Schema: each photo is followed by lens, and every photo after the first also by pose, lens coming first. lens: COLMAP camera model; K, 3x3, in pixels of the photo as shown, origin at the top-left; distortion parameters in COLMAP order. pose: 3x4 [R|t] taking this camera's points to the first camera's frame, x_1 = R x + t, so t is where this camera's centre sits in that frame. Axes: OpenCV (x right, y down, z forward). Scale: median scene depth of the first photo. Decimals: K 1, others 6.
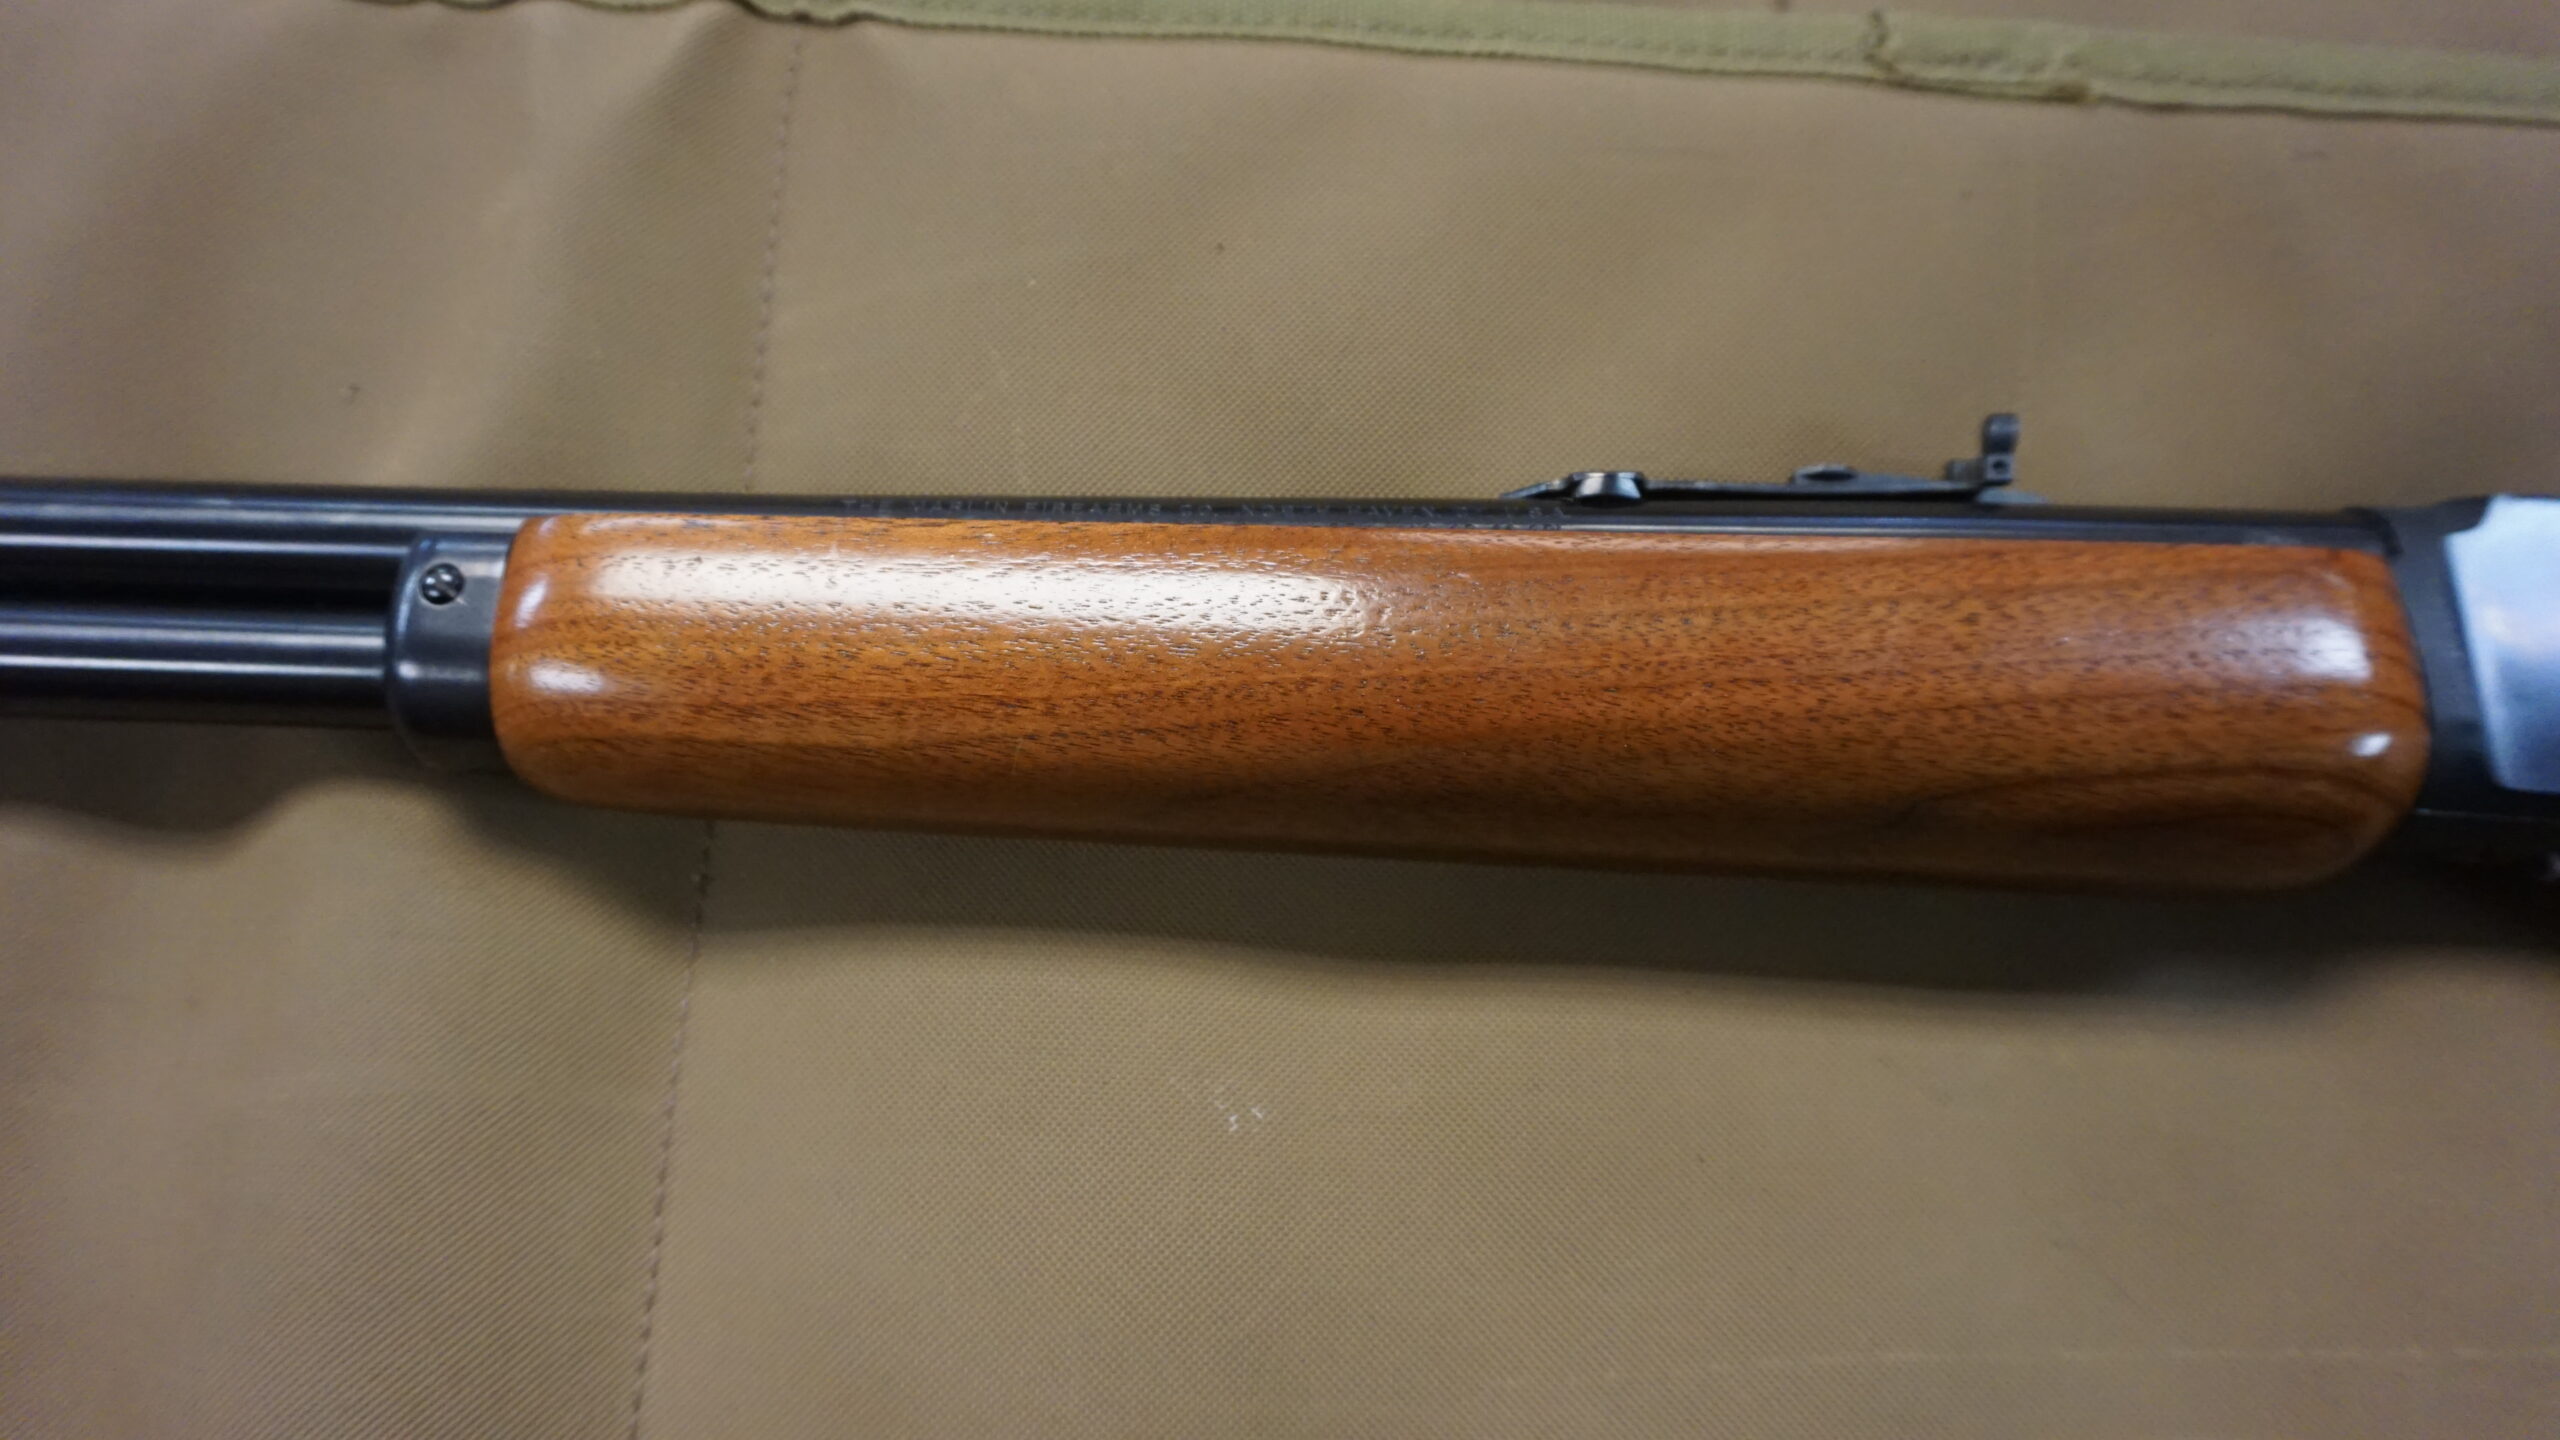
lens RADIAL K [[1779.5, 0, 1279.8], [0, 1779.5, 727.6], [0, 0, 1]] dist [-0.030103, 0.014206]
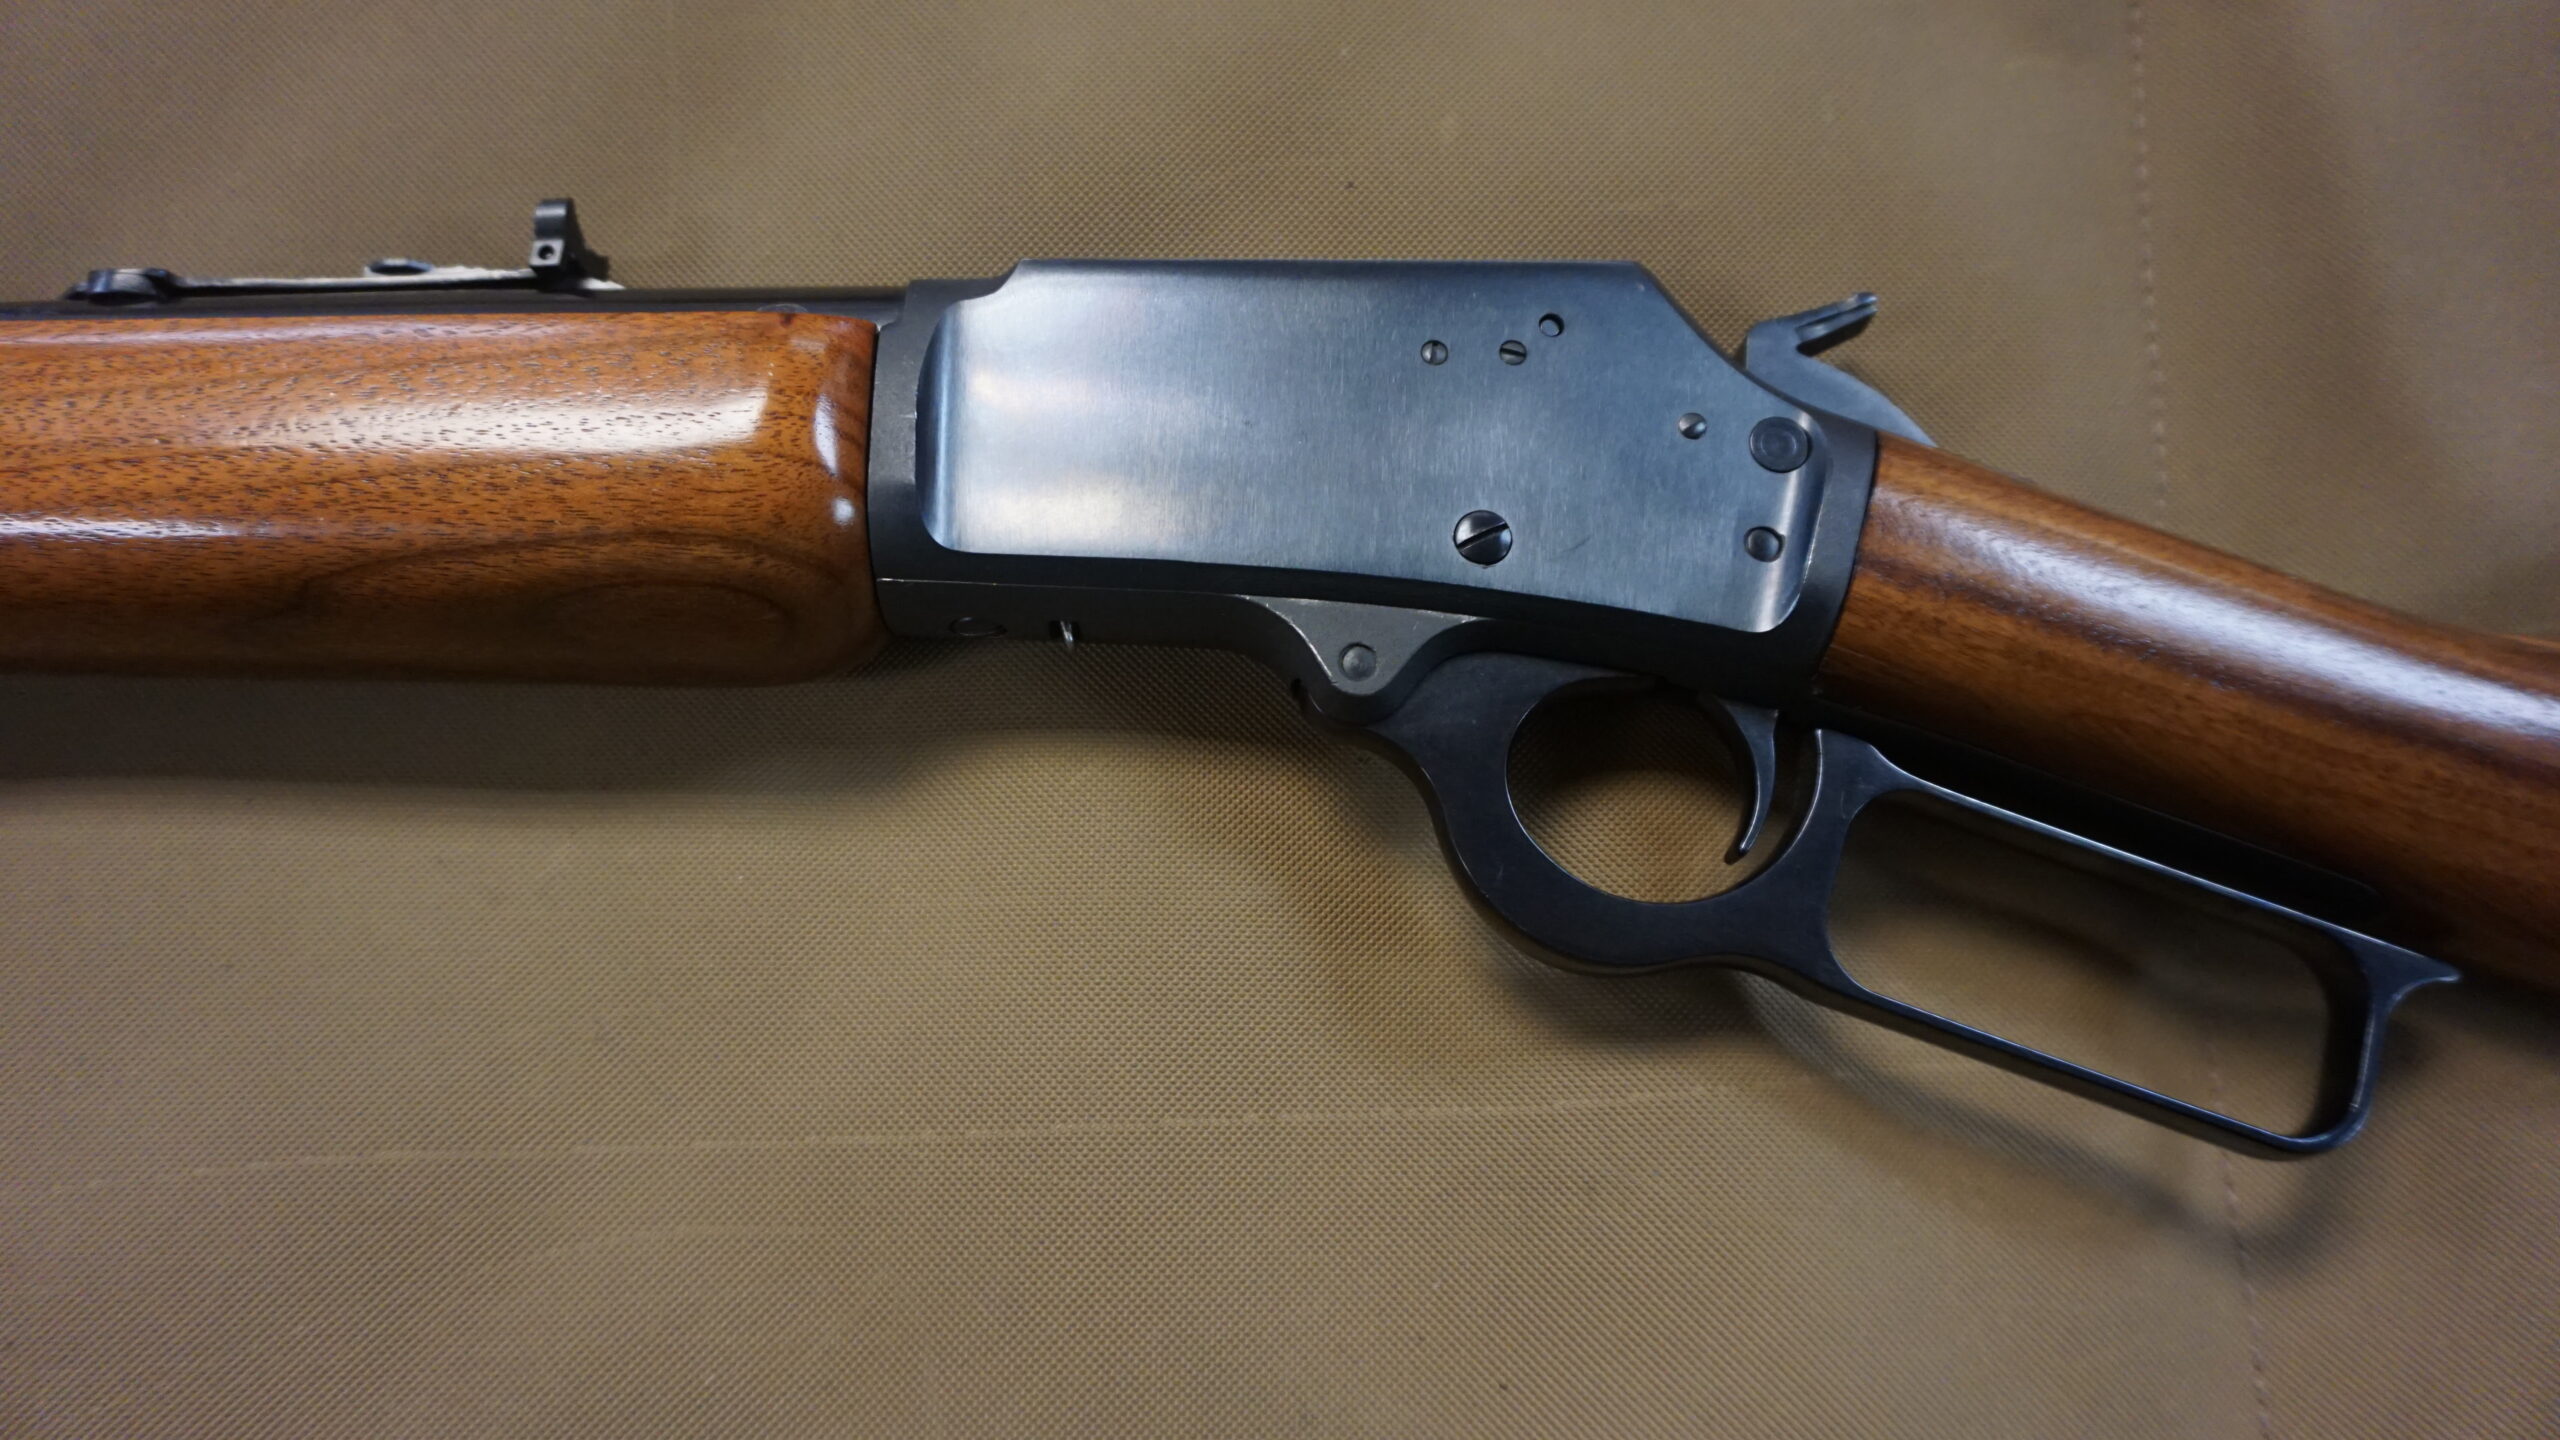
lens RADIAL K [[1779.5, 0, 1278.0], [0, 1779.5, 727.4], [0, 0, 1]] dist [-0.030103, 0.014206]
pose [[0.998308, -0.034533, 0.046791, 0.847772], [0.033559, 0.999207, 0.021451, 0.119949], [-0.047495, -0.019844, 0.998674, 0.004956]]
